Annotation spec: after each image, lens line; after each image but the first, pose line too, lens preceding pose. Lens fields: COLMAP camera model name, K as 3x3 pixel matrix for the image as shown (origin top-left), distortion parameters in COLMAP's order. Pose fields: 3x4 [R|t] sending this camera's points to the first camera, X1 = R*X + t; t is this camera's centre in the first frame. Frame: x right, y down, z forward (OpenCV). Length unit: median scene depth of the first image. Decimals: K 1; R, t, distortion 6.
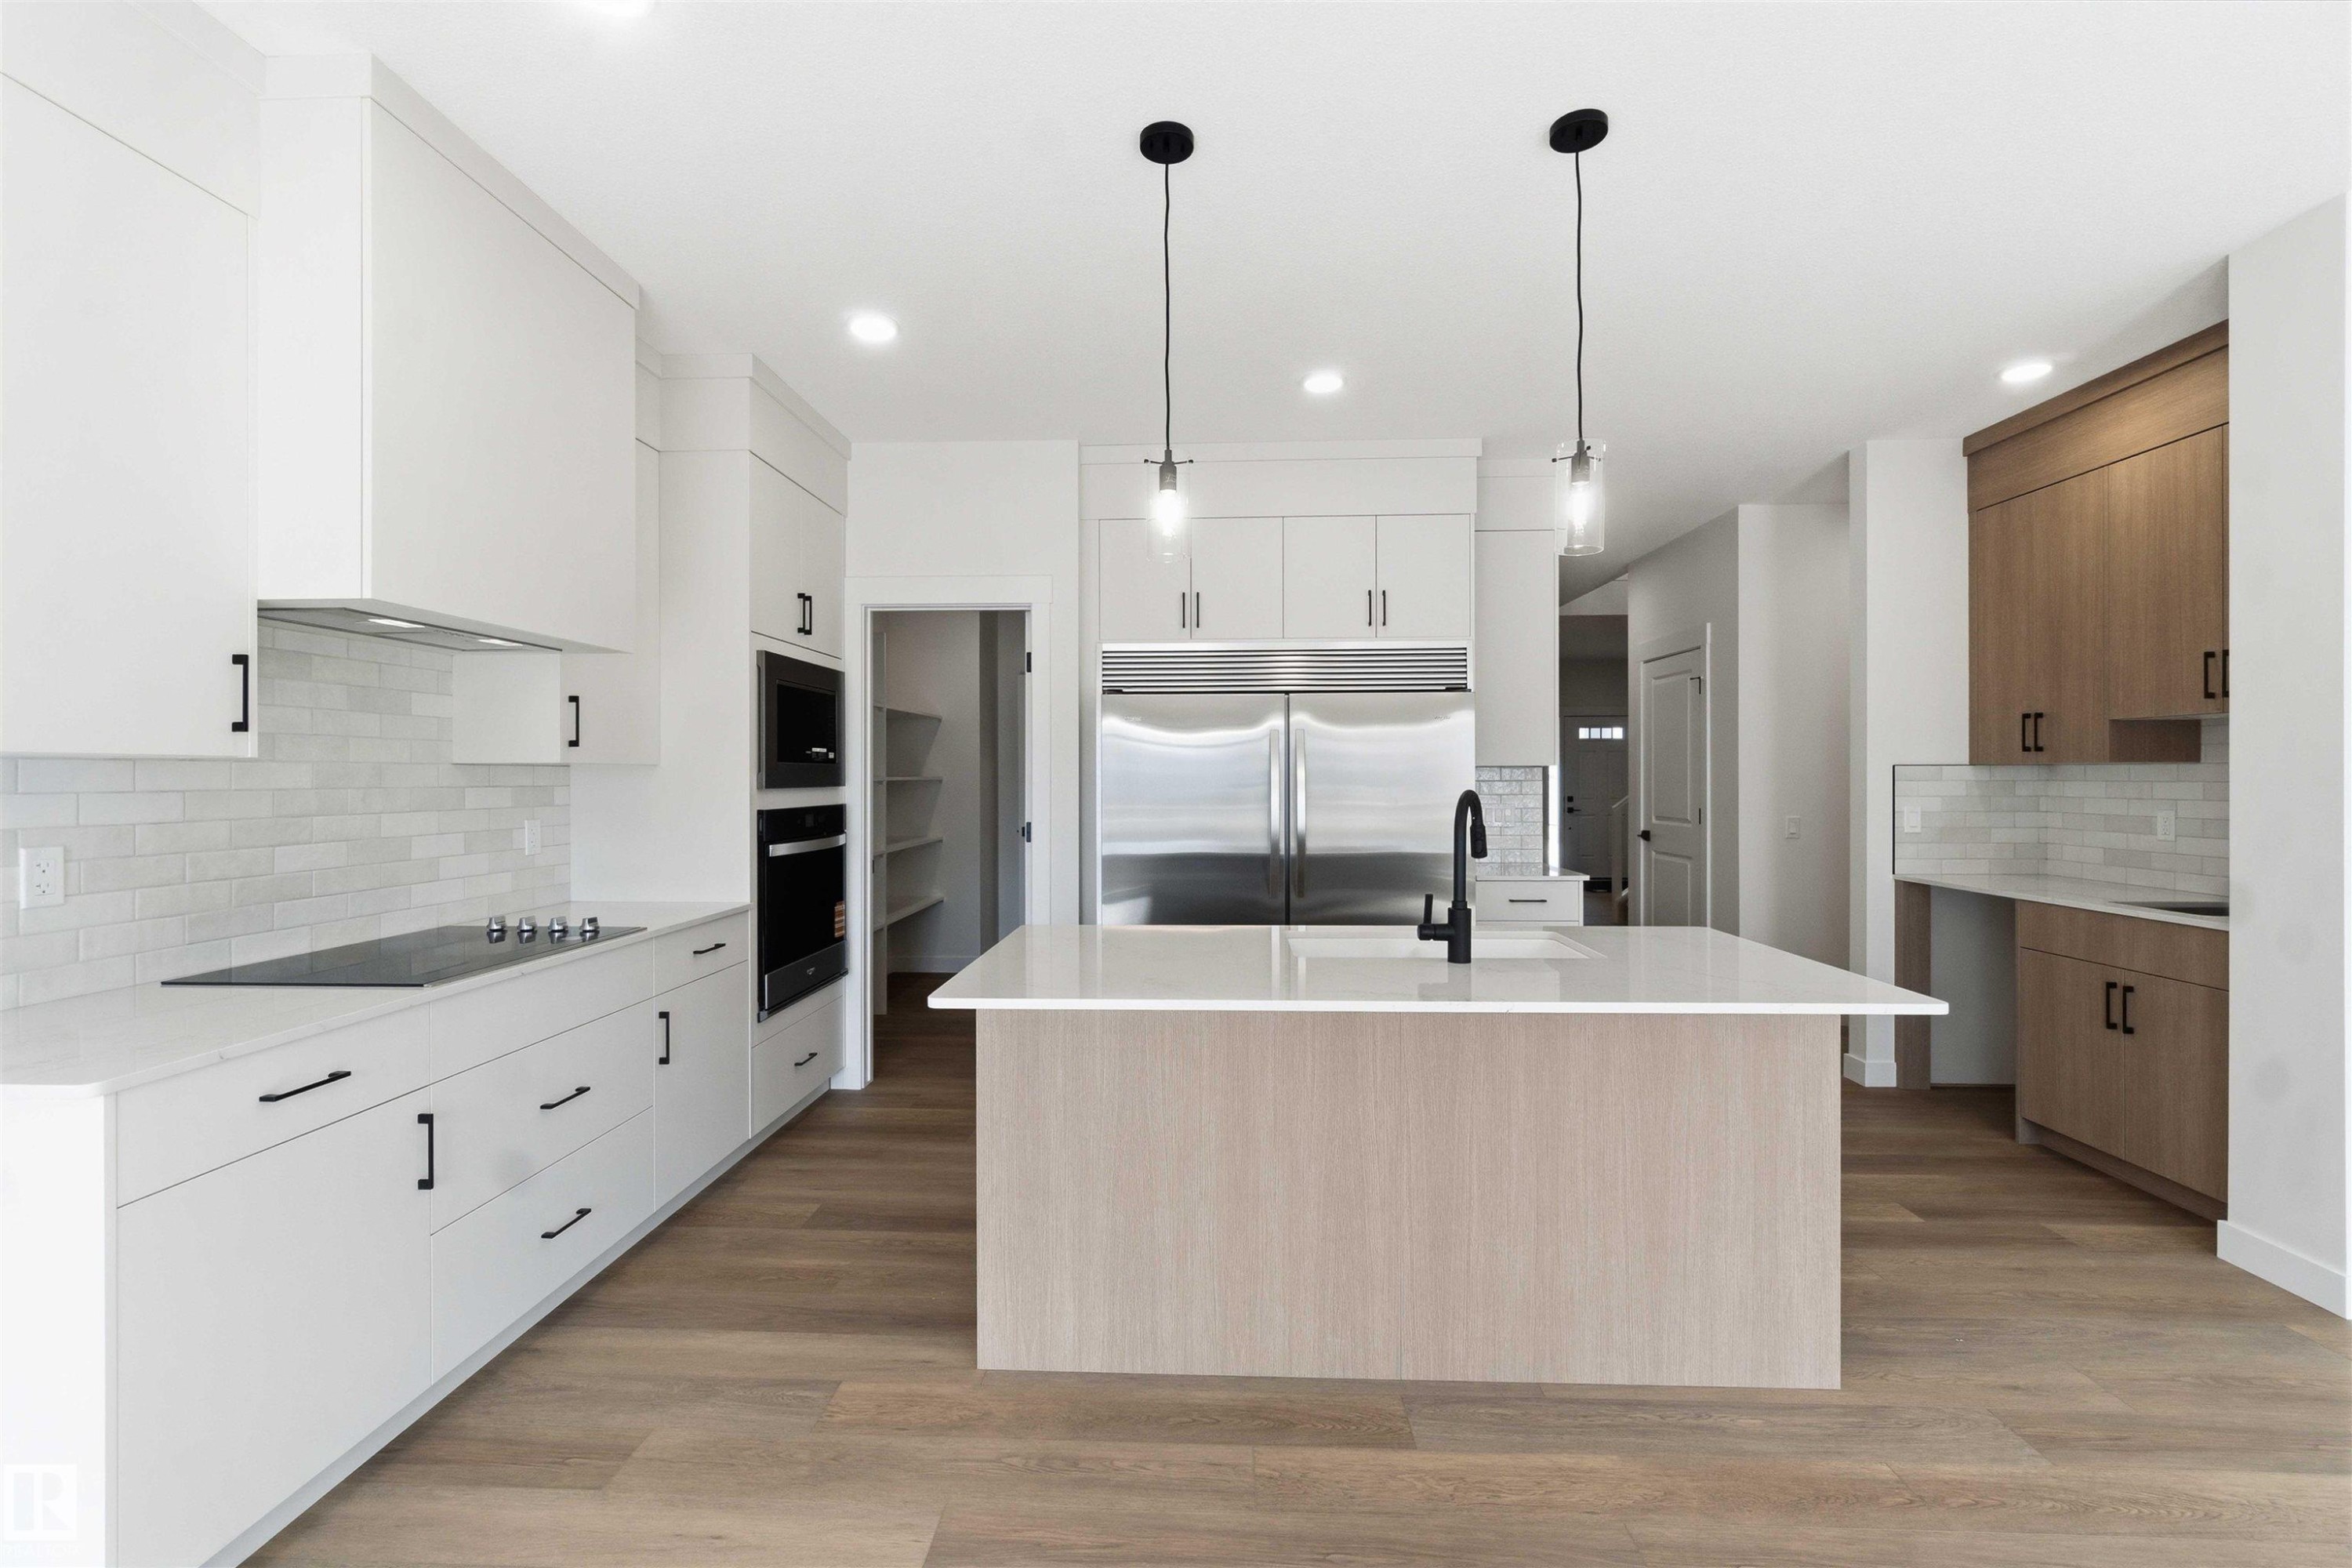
lens RADIAL K [[1021.6, 0, 1171.6], [0, 1021.6, 776.3], [0, 0, 1]] dist [-0.005594, 0.001093]
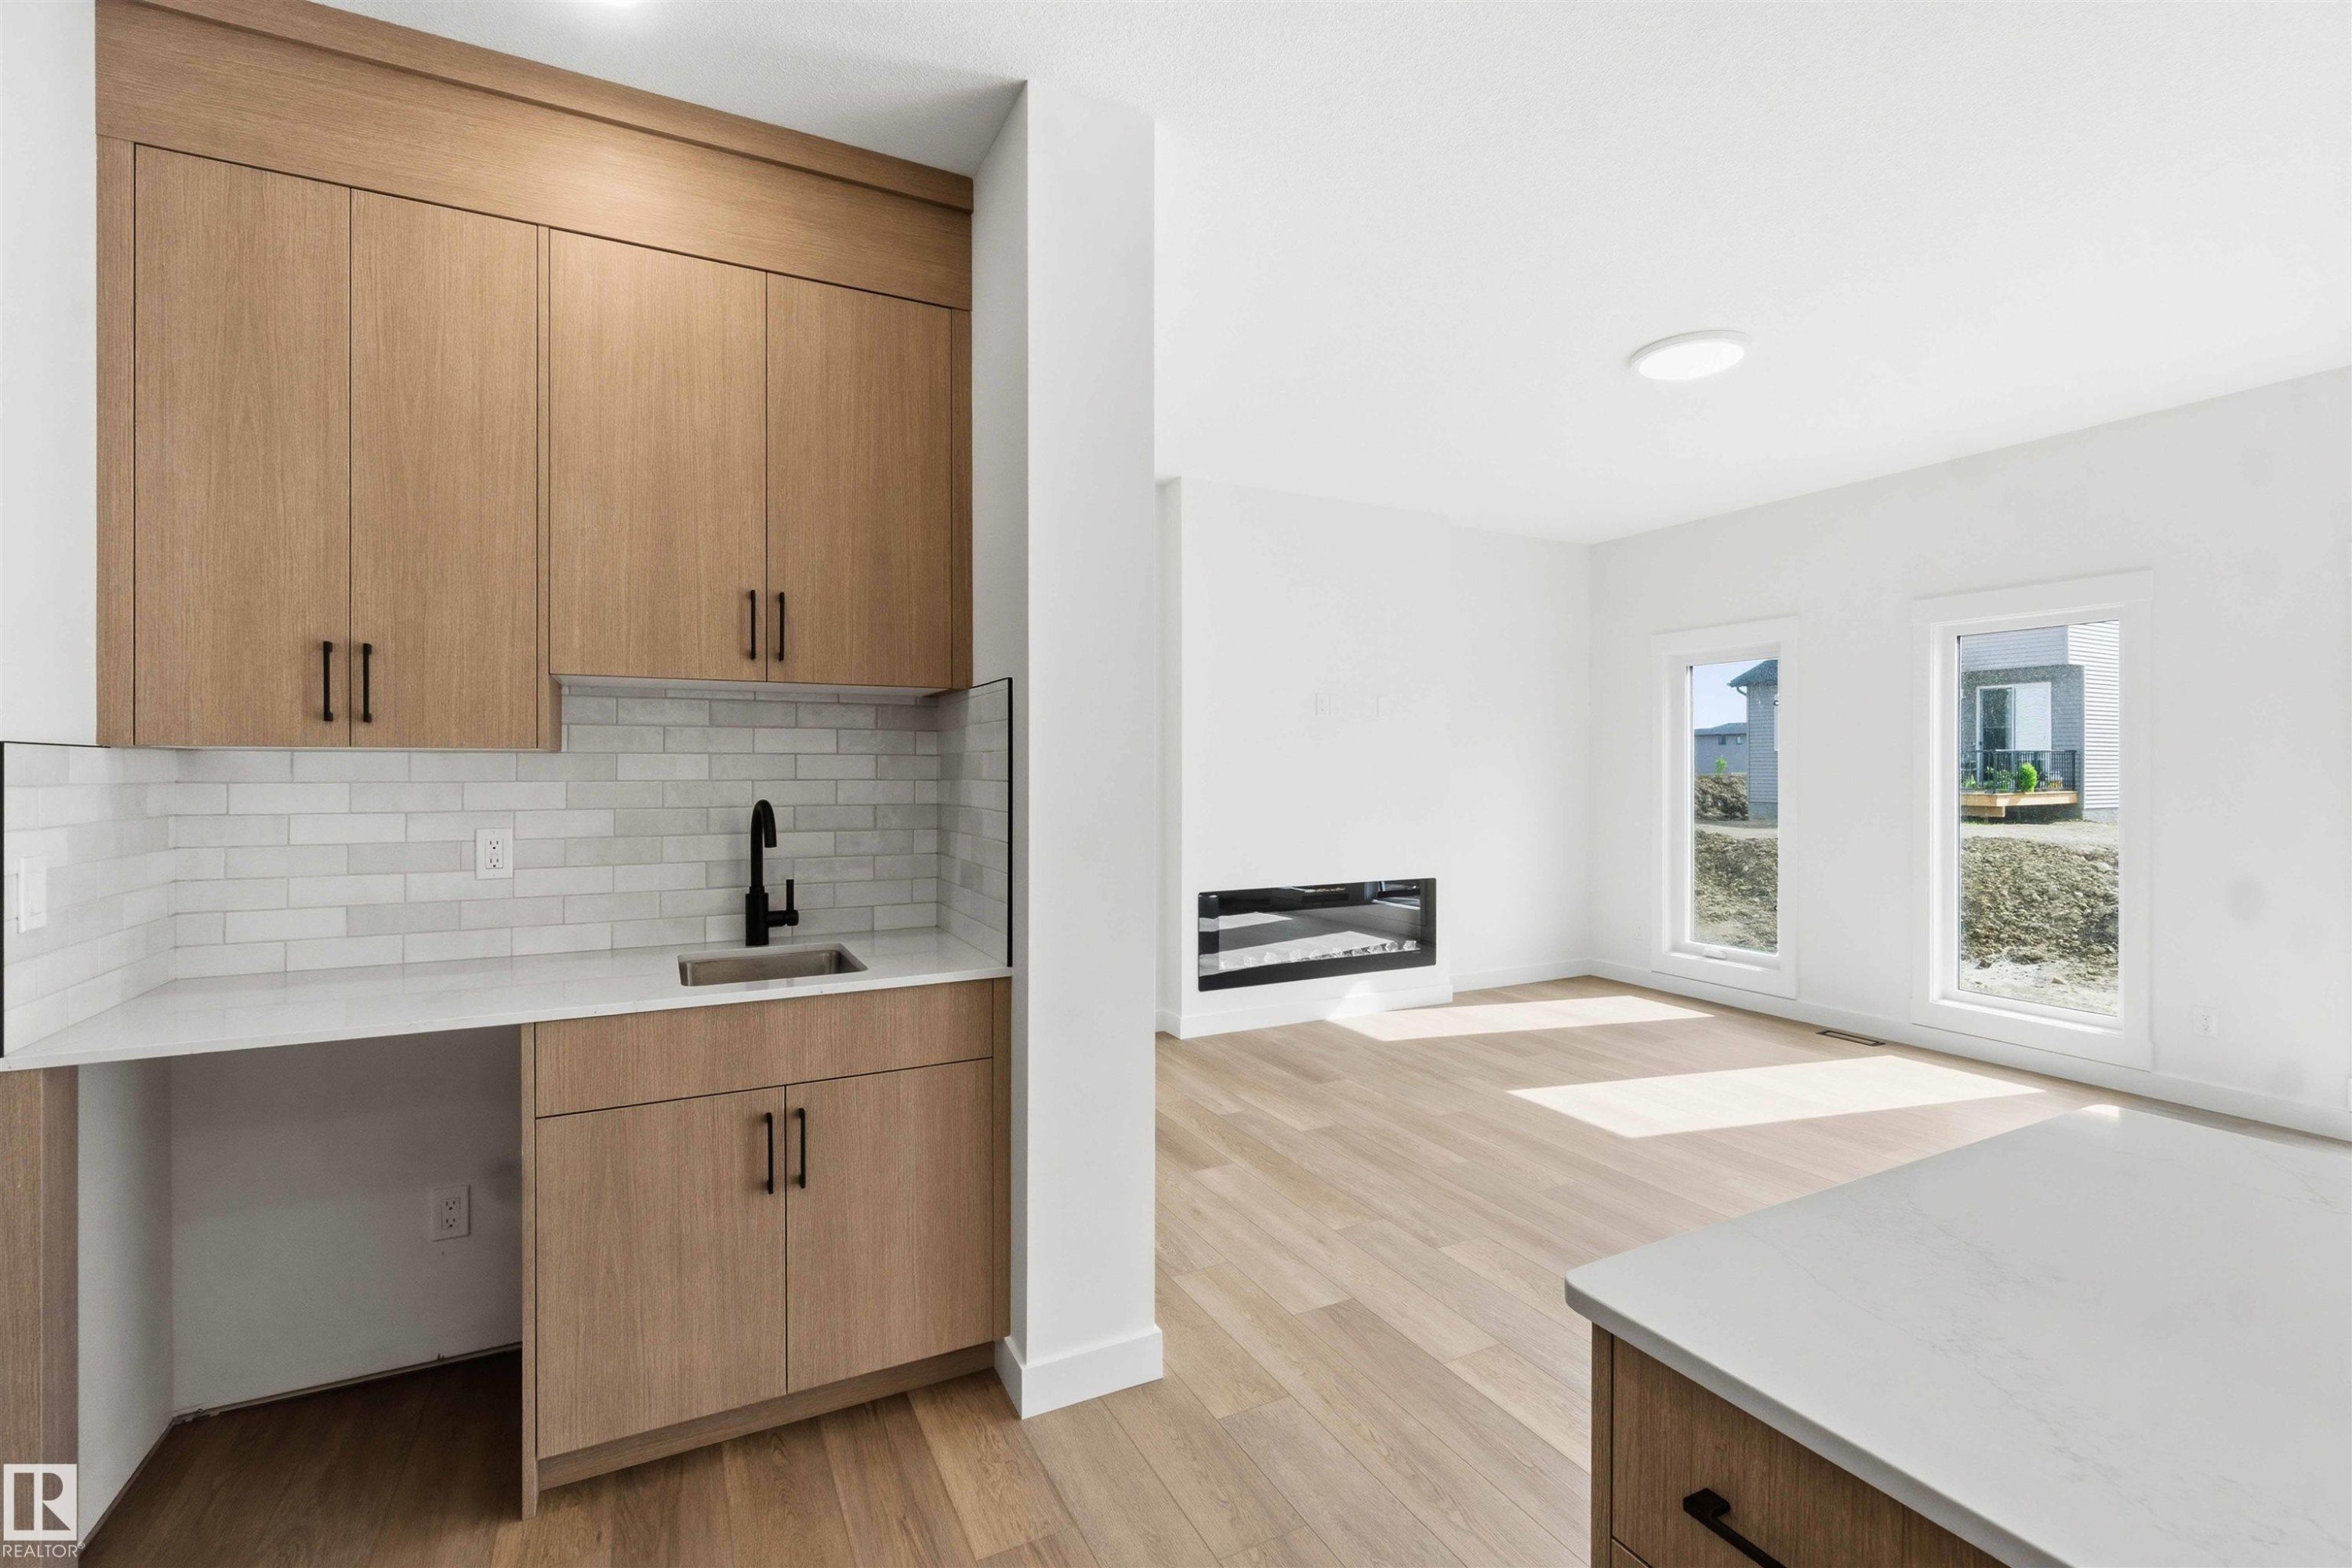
lens RADIAL K [[1021.6, 0, 1171.6], [0, 1021.6, 776.3], [0, 0, 1]] dist [-0.005594, 0.001093]
pose [[-0.490423, -0.005402, 0.871468, 0.283503], [0.000987, 0.999977, 0.006755, -0.002318], [-0.871484, 0.004173, -0.490407, 1.098830]]
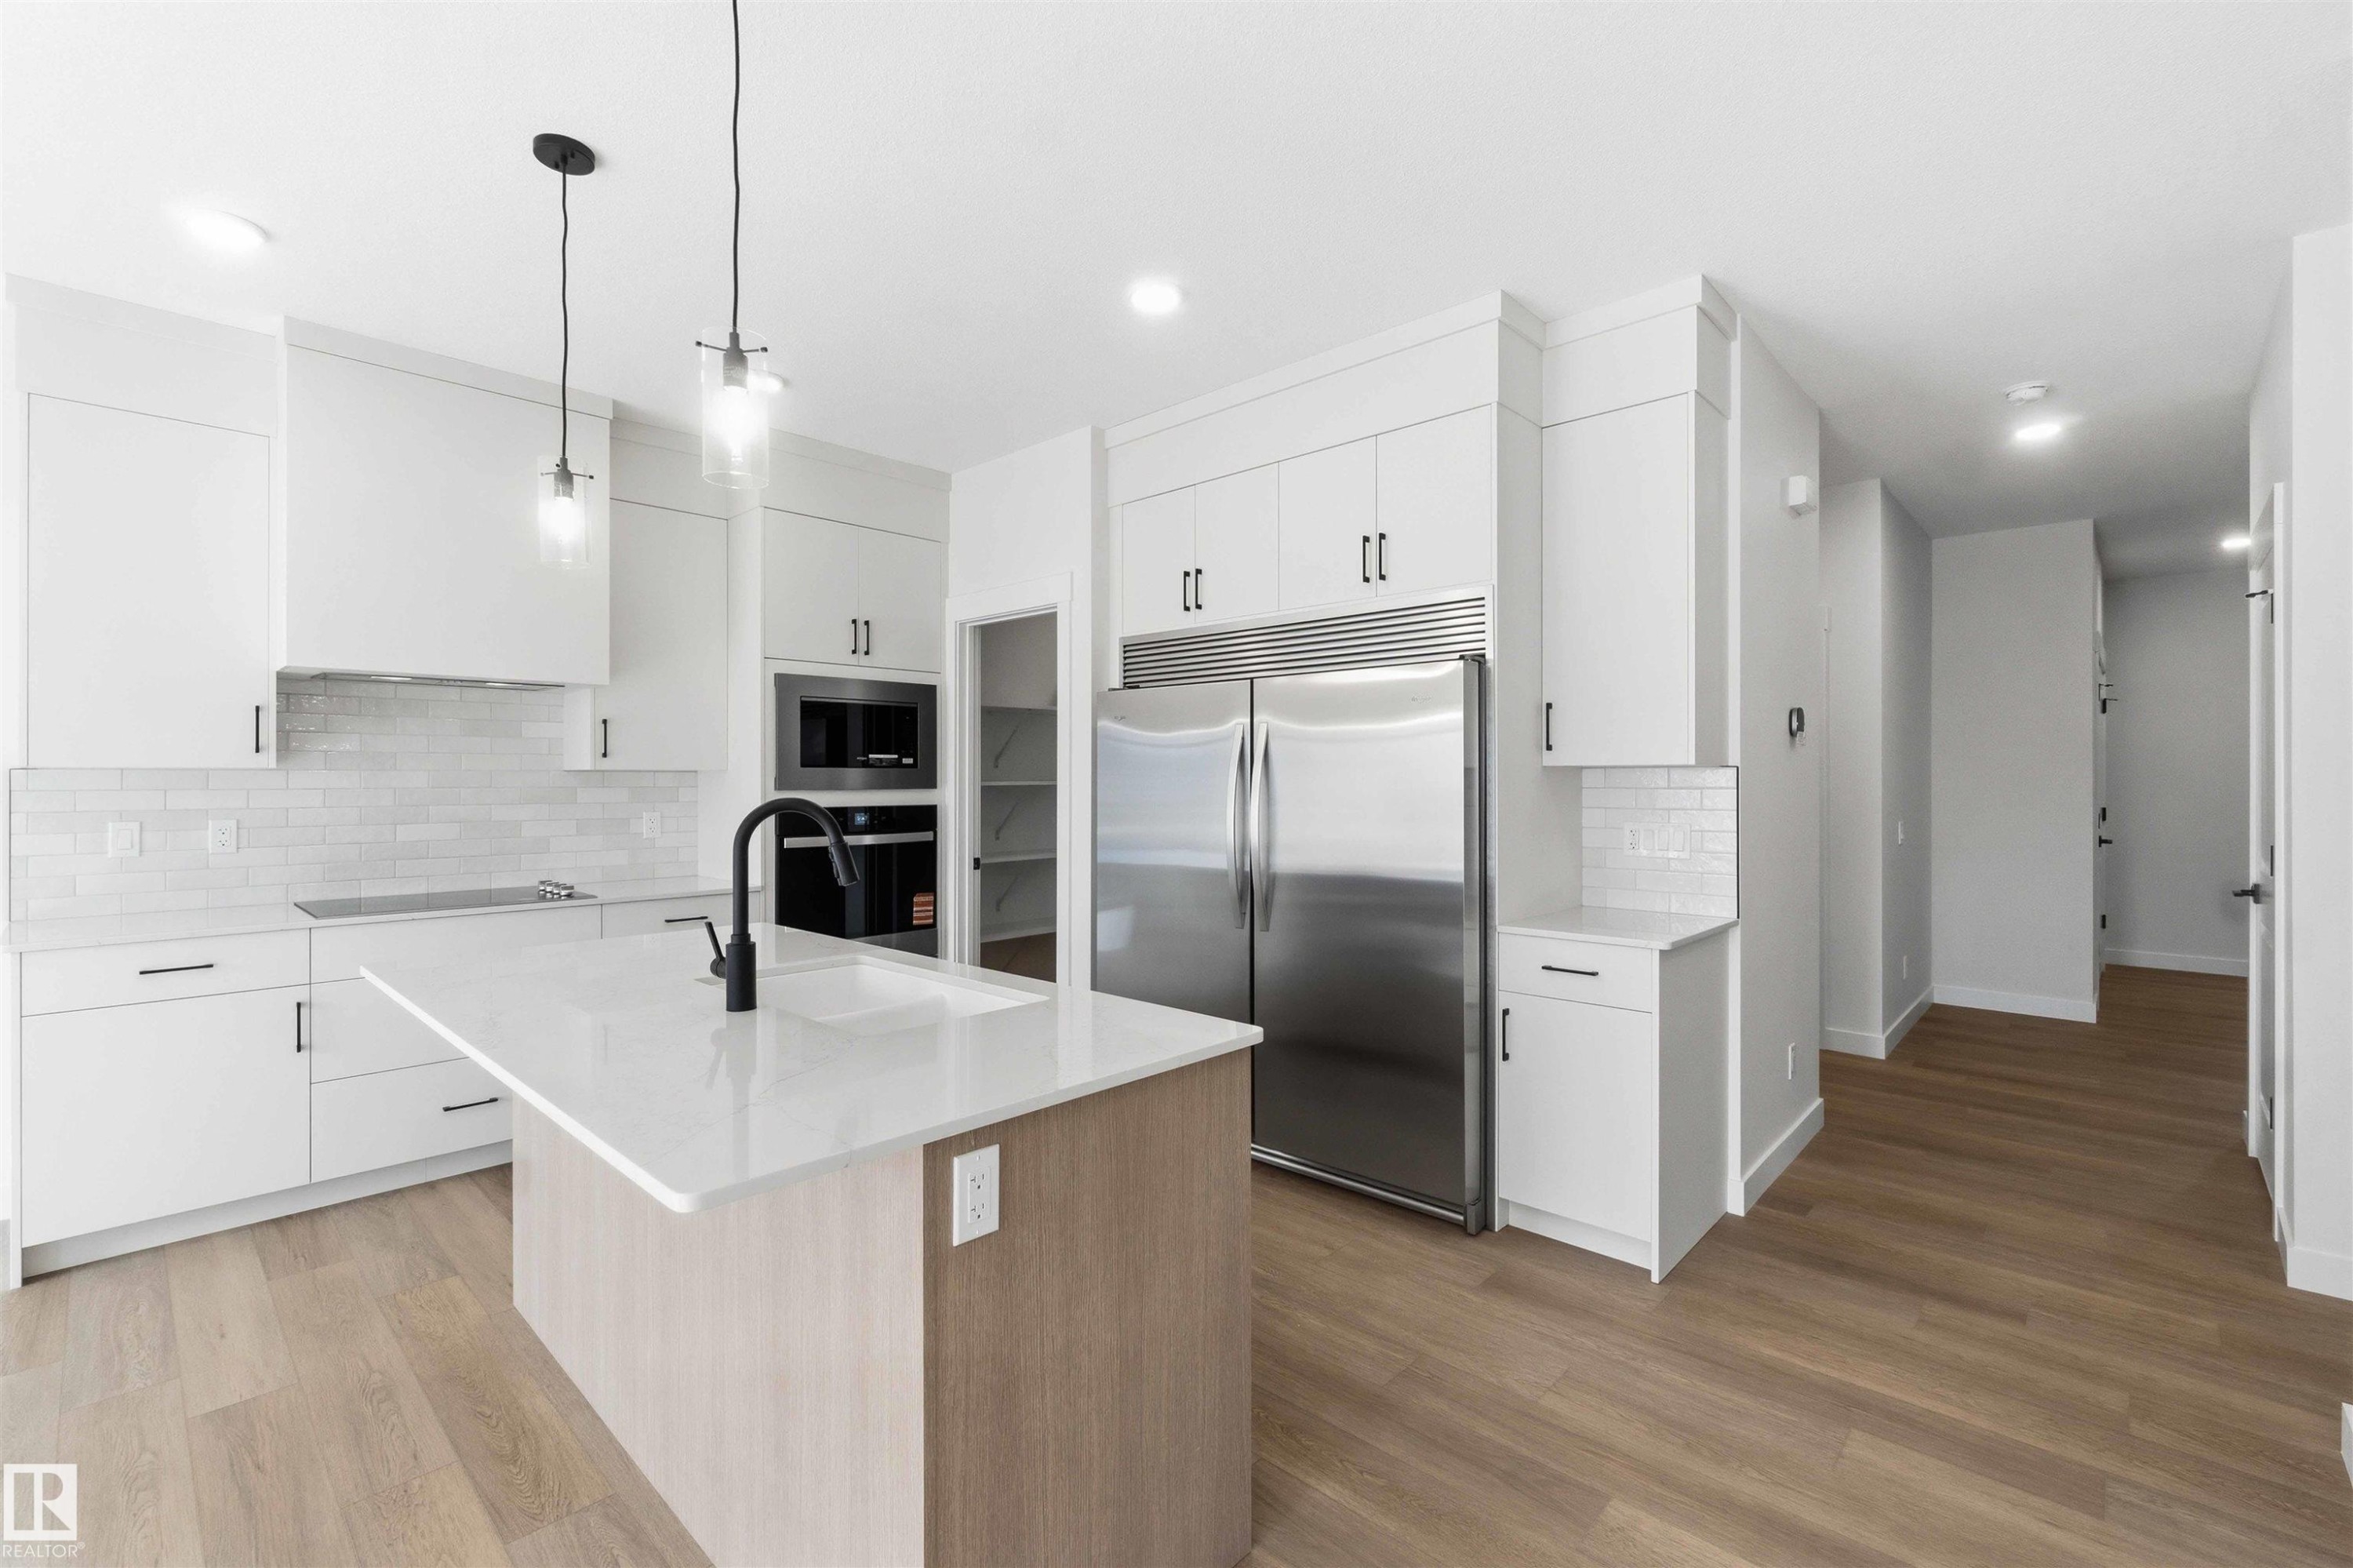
lens RADIAL K [[1022.1, 0, 1172.1], [0, 1022.1, 776.3], [0, 0, 1]] dist [-0.005594, 0.001093]
pose [[0.754010, -0.000516, -0.656863, 0.773527], [-0.000368, 0.999999, -0.001207, -0.002866], [0.656863, 0.001152, 0.754009, 0.439242]]
